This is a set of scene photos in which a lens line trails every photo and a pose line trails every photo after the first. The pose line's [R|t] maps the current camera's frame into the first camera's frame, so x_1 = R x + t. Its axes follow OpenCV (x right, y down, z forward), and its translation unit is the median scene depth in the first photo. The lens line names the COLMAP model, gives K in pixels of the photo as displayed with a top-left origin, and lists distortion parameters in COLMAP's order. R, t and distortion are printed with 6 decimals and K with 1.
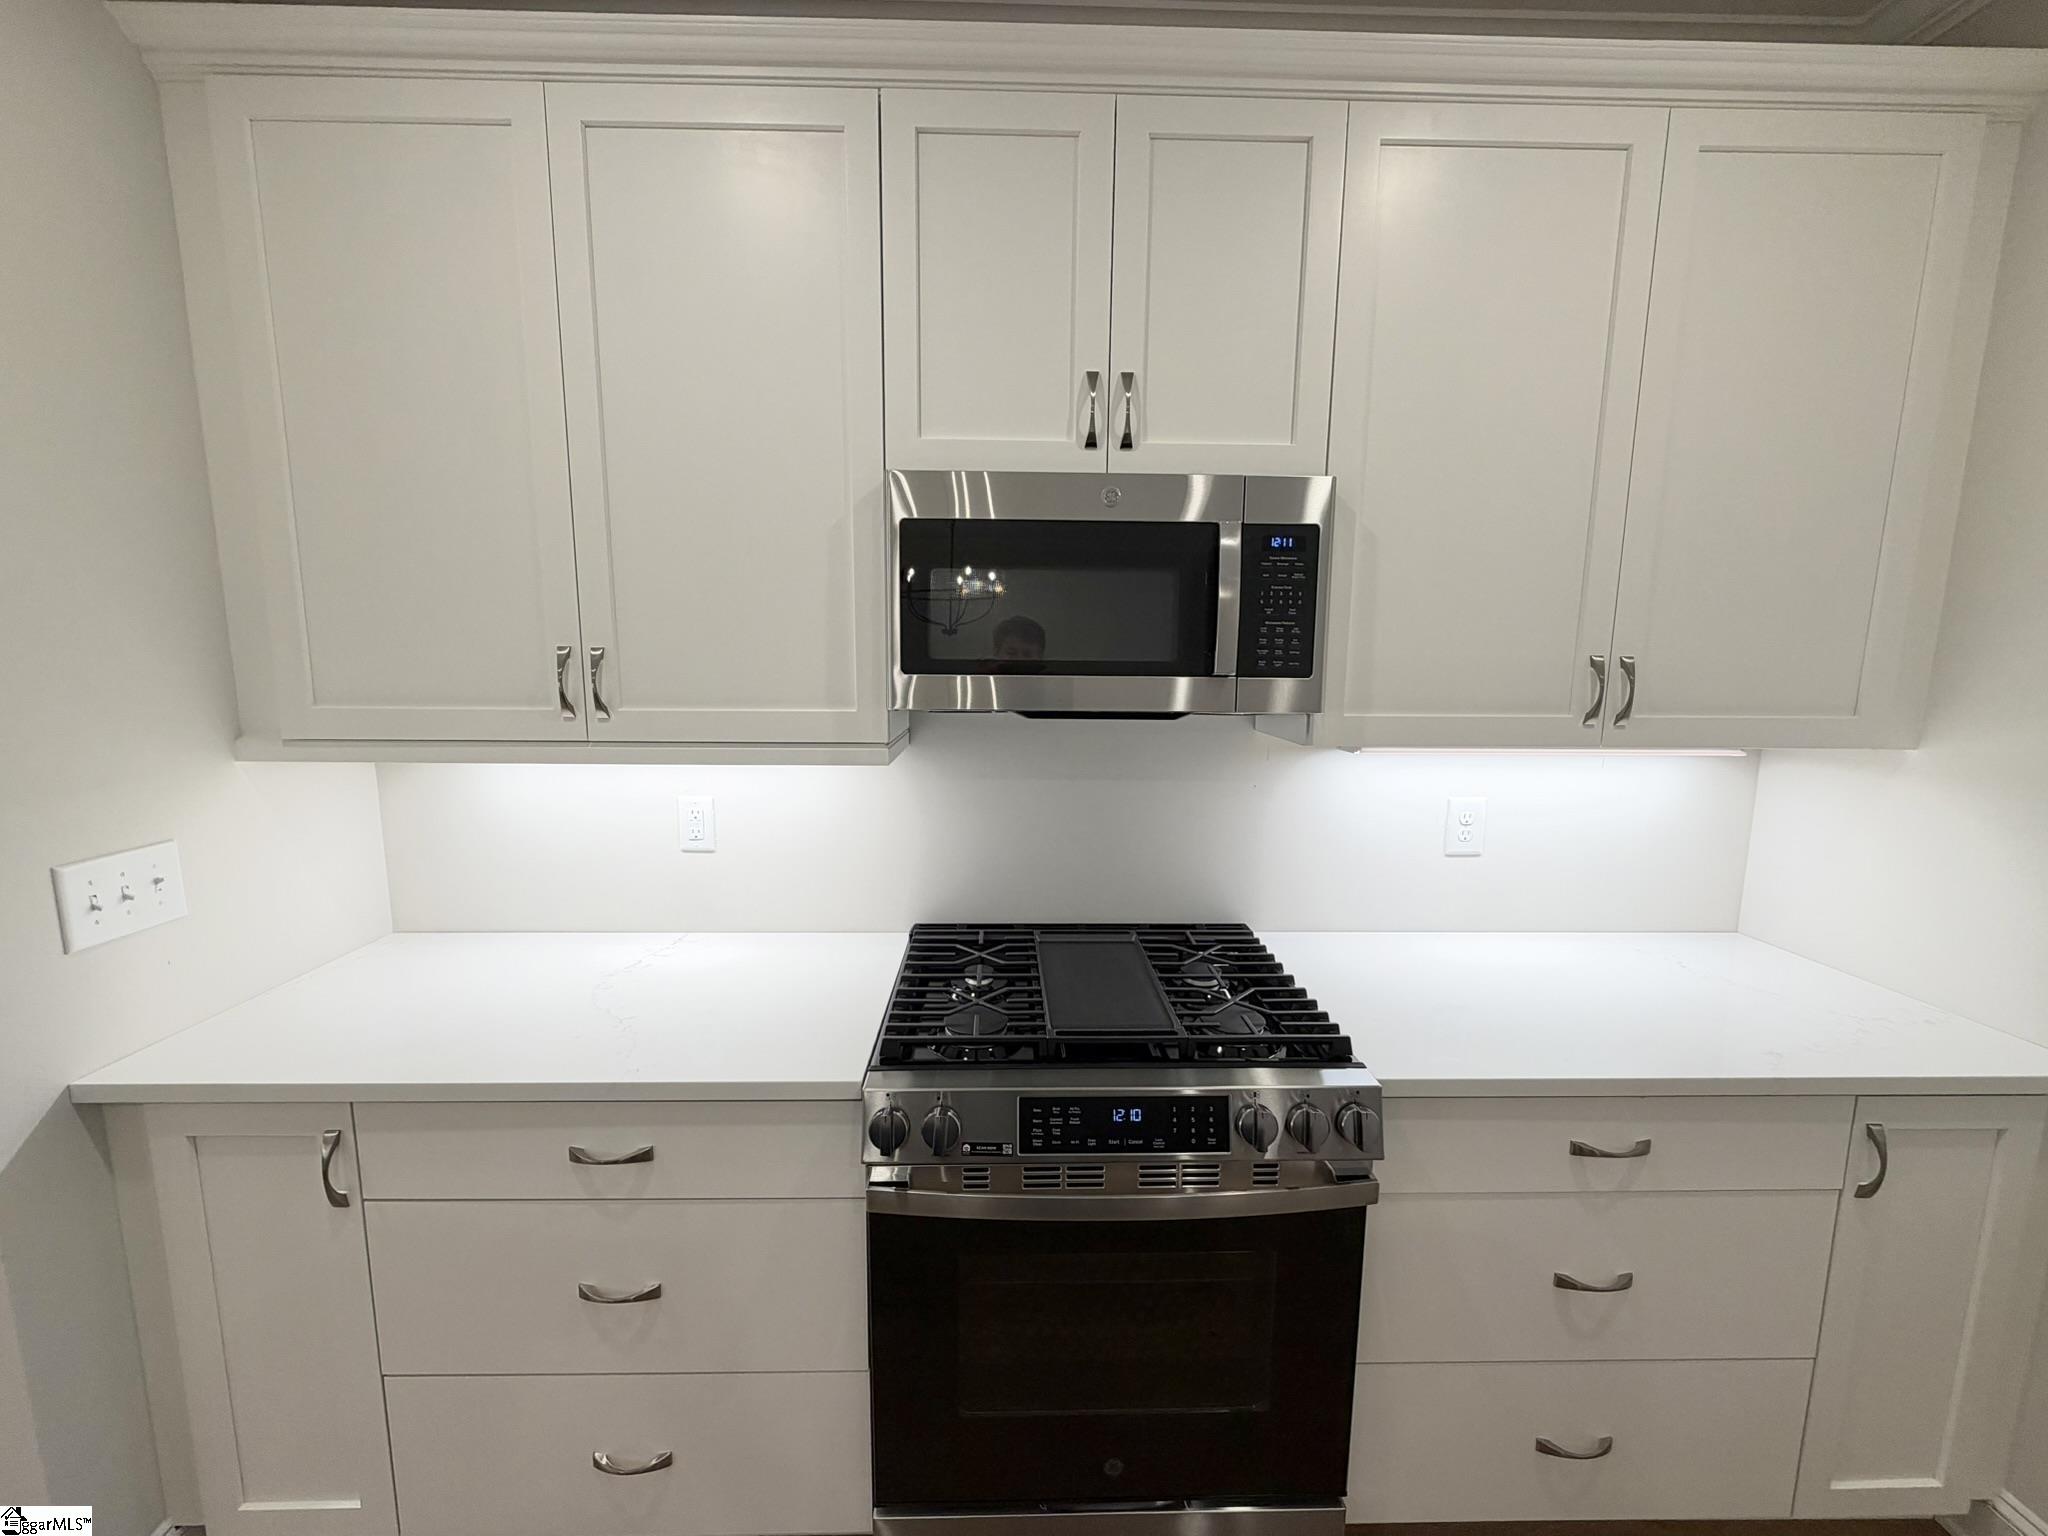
lens RADIAL K [[812.1, 0, 1019.0], [0, 812.1, 767.6], [0, 0, 1]] dist [-0.000356, 0.000047]
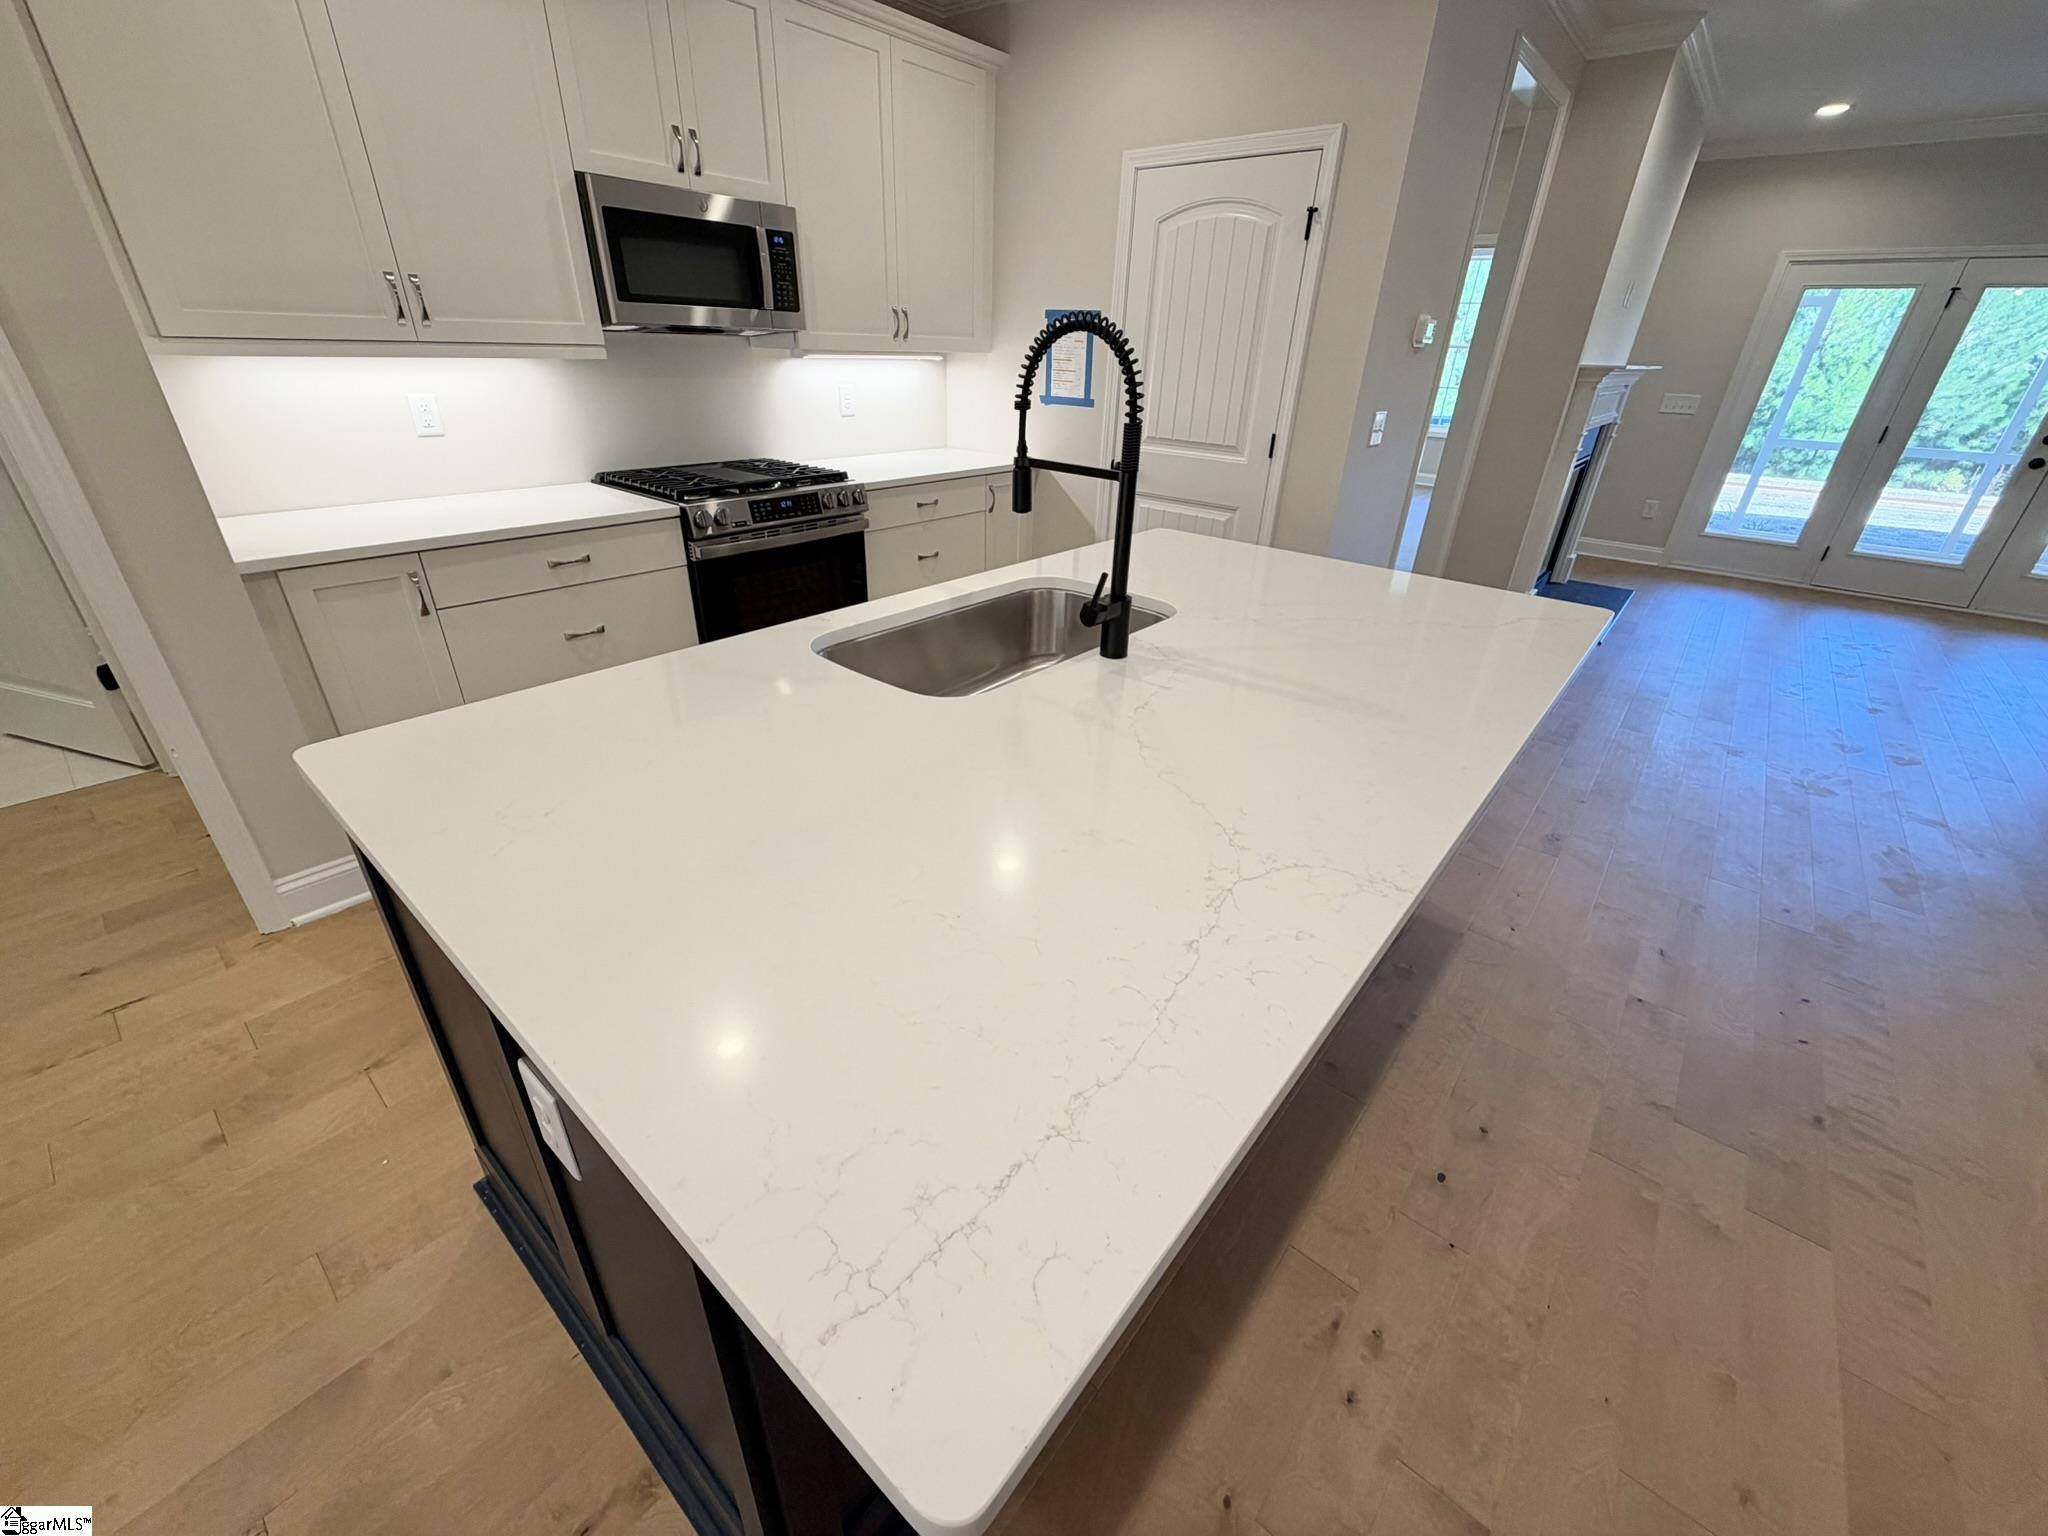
lens RADIAL K [[812.1, 0, 1019.0], [0, 812.1, 767.6], [0, 0, 1]] dist [-0.000356, 0.000047]
pose [[0.663021, -0.336702, 0.668606, -1.156091], [0.078270, 0.919426, 0.385396, 0.227463], [-0.744497, -0.203194, 0.635953, -1.121468]]
